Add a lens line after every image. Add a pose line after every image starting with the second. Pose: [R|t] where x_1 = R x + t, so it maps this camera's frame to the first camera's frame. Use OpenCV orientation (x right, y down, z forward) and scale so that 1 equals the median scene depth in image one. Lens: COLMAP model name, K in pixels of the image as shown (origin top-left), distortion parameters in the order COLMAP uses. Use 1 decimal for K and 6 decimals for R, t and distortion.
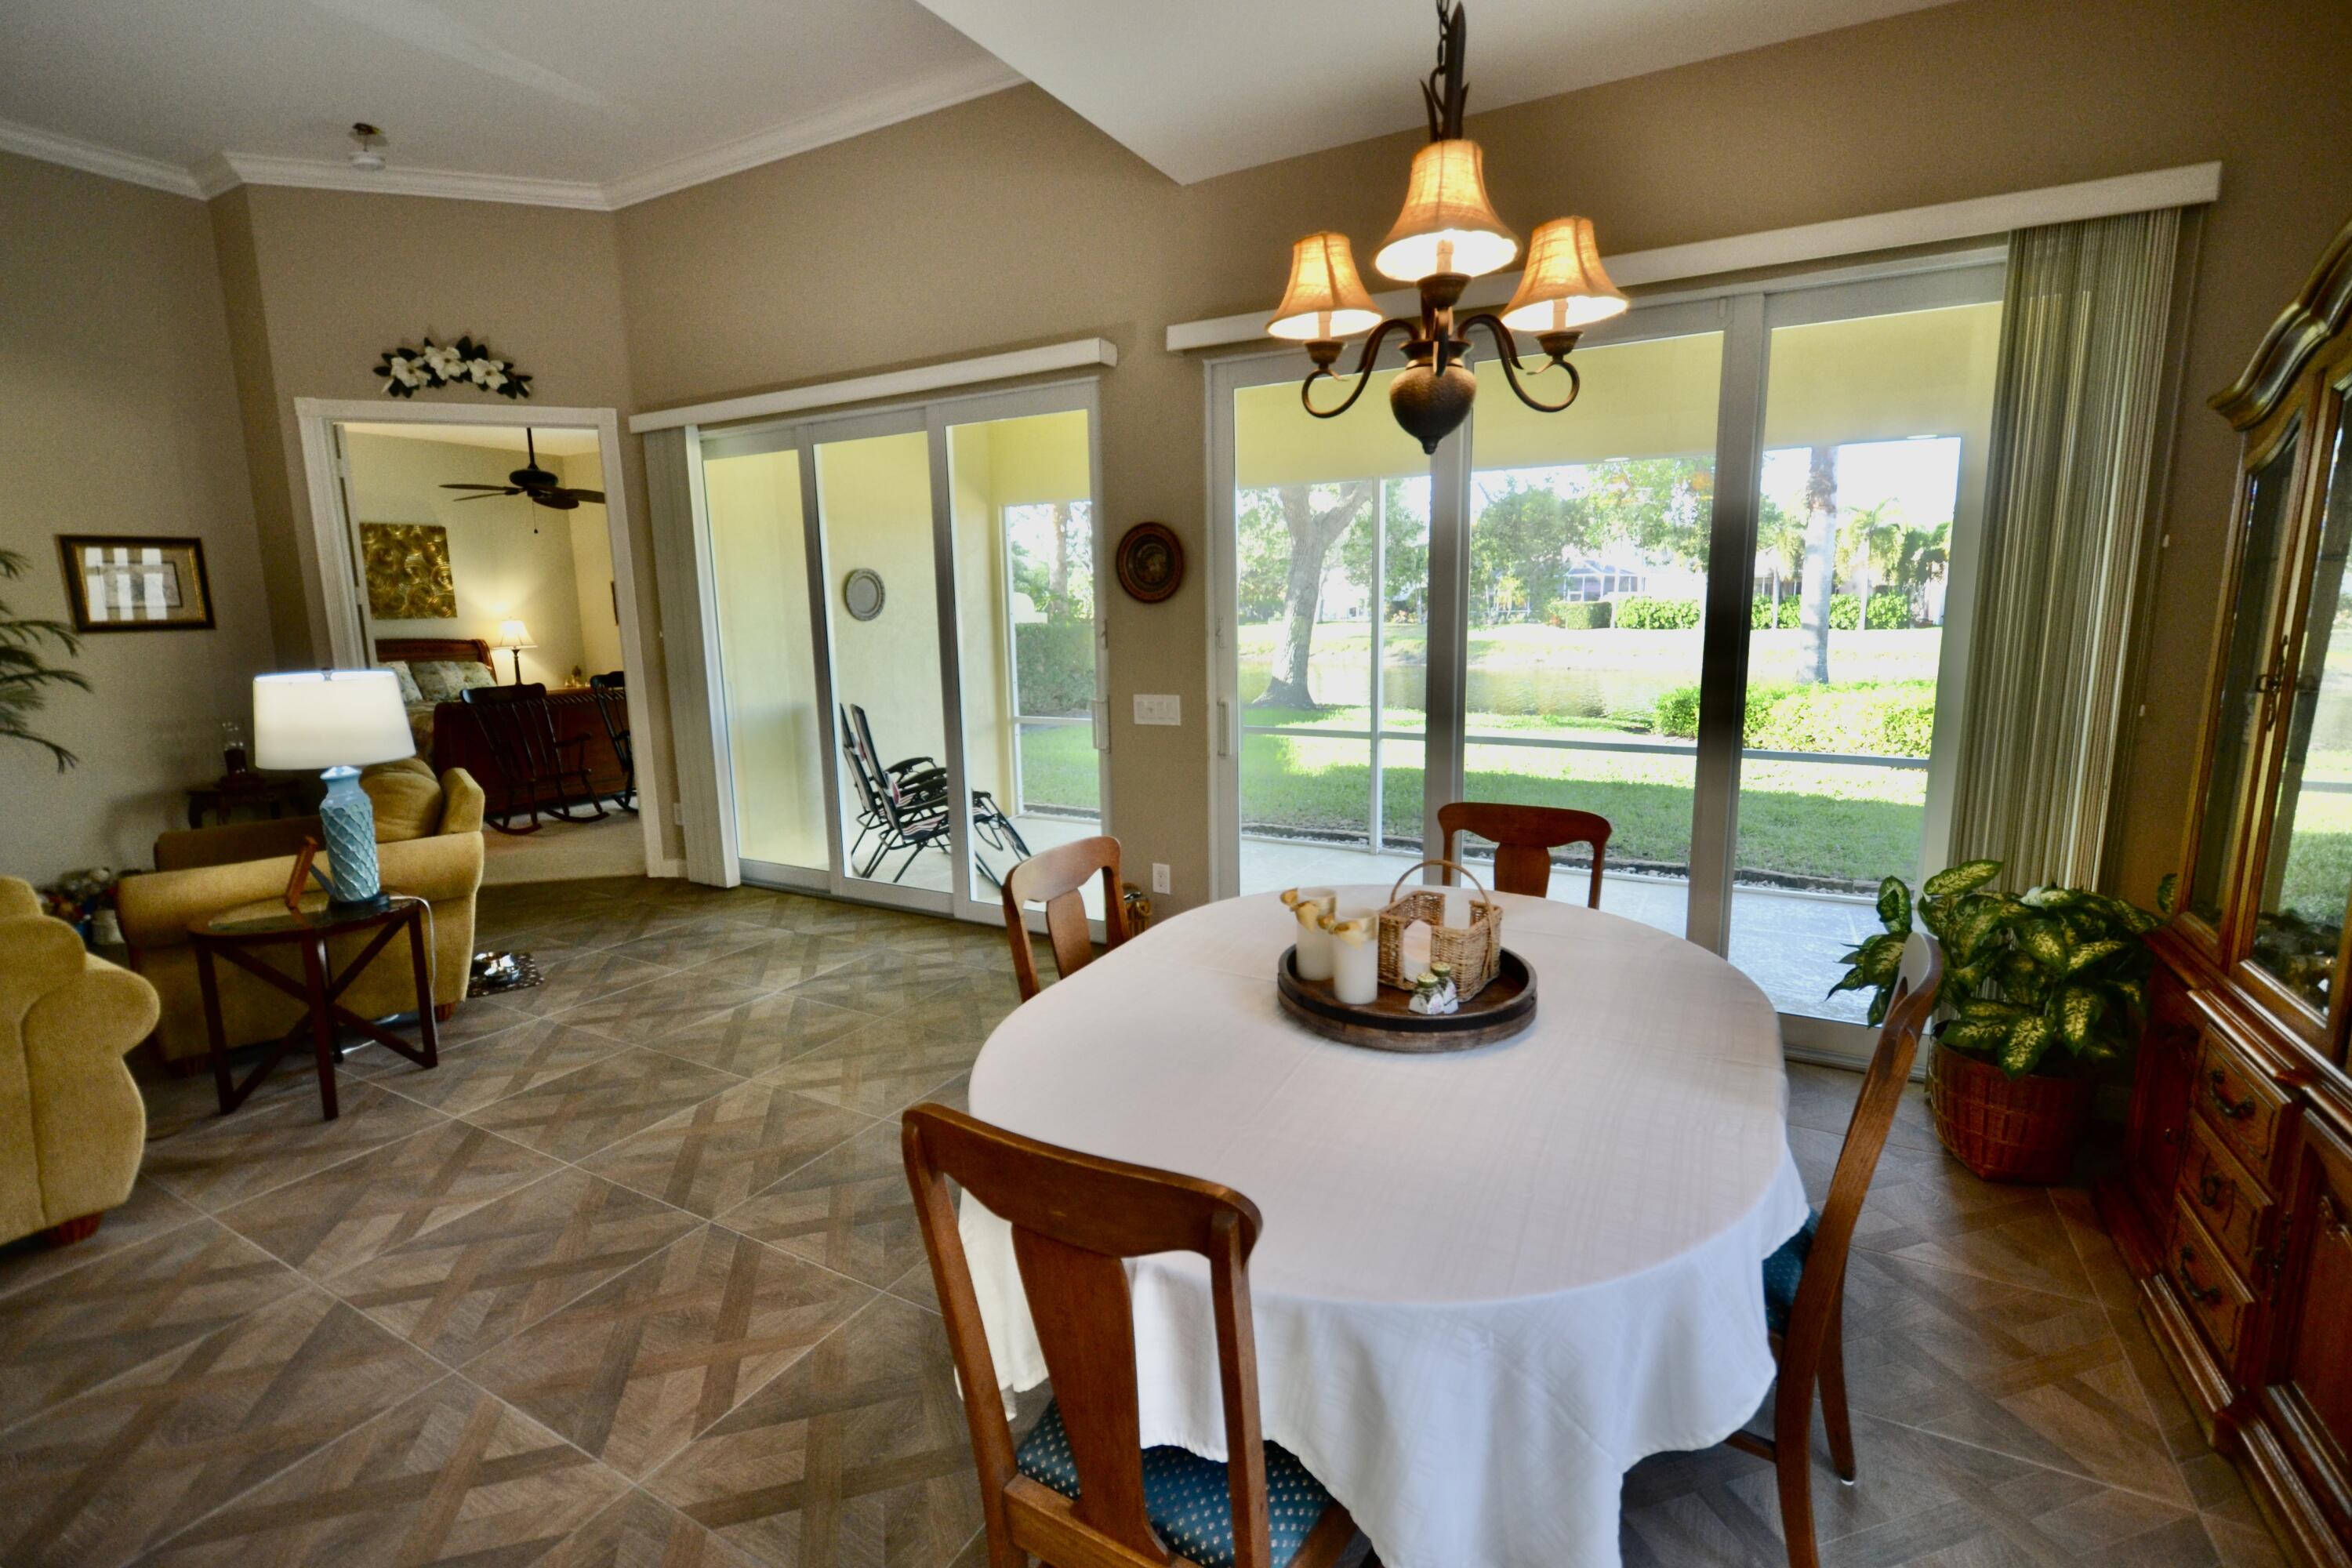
lens RADIAL K [[1044.7, 0, 1164.3], [0, 1044.7, 786.2], [0, 0, 1]] dist [-0.004690, -0.001029]
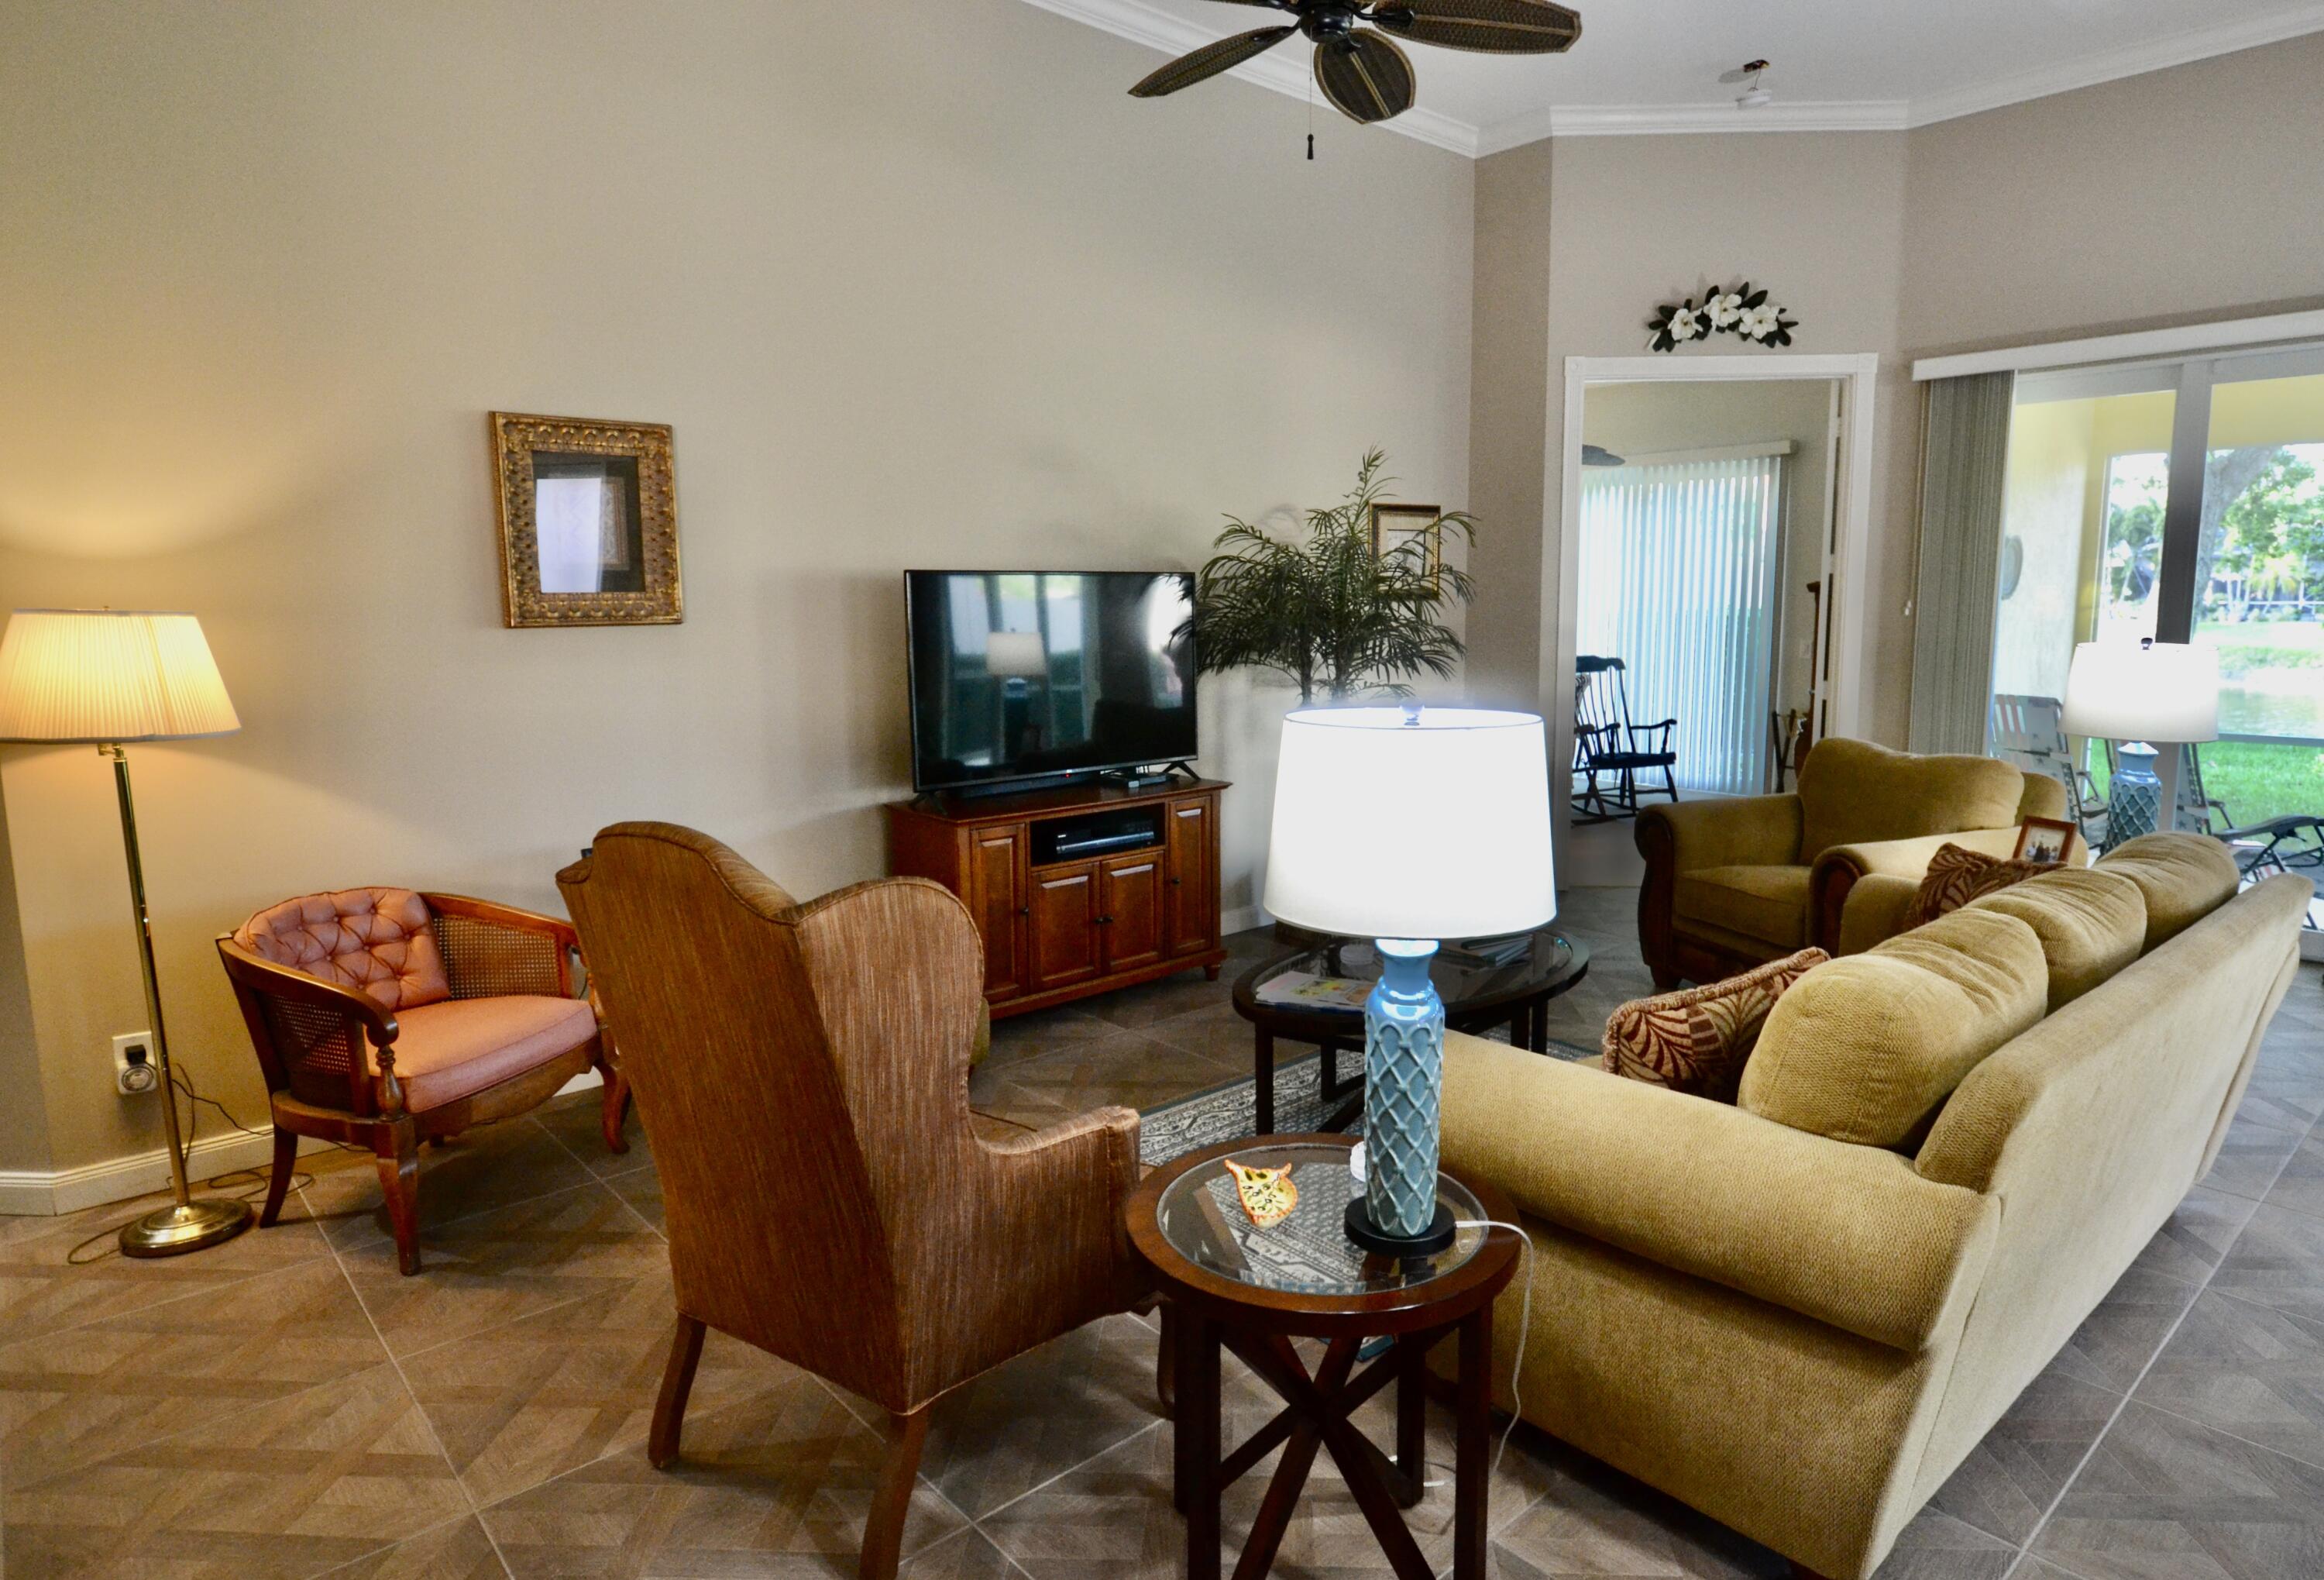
lens RADIAL K [[1403.4, 0, 1160.3], [0, 1403.4, 788.9], [0, 0, 1]] dist [-0.008049, -0.000573]
pose [[0.952638, 0.044515, -0.300832, -0.759340], [-0.054009, 0.998268, -0.023312, 0.060670], [0.299273, 0.038456, 0.953392, -0.284806]]
